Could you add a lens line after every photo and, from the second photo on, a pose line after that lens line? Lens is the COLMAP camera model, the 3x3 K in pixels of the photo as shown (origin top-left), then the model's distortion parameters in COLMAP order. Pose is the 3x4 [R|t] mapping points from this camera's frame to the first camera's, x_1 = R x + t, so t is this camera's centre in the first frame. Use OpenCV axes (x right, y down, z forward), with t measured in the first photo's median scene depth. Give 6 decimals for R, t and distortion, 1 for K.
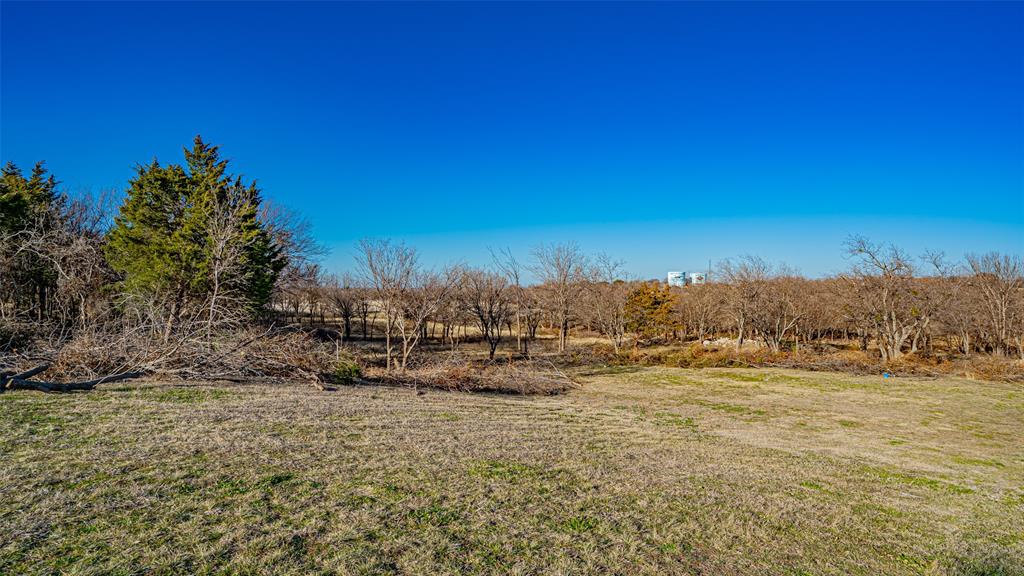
lens RADIAL K [[479.1, 0, 521.3], [0, 479.1, 295.6], [0, 0, 1]] dist [-0.048603, 0.021361]
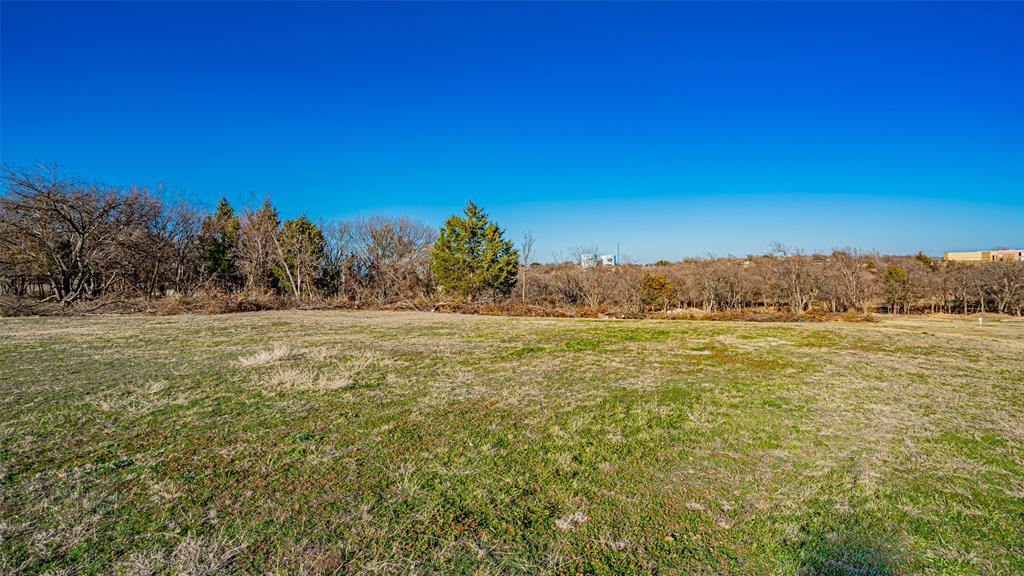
lens RADIAL K [[479.1, 0, 512.1], [0, 479.1, 293.1], [0, 0, 1]] dist [-0.048603, 0.021361]
pose [[0.983710, -0.027677, 0.177618, -0.309461], [0.022085, 0.999199, 0.033384, -0.012981], [-0.178399, -0.028917, 0.983533, -0.287142]]
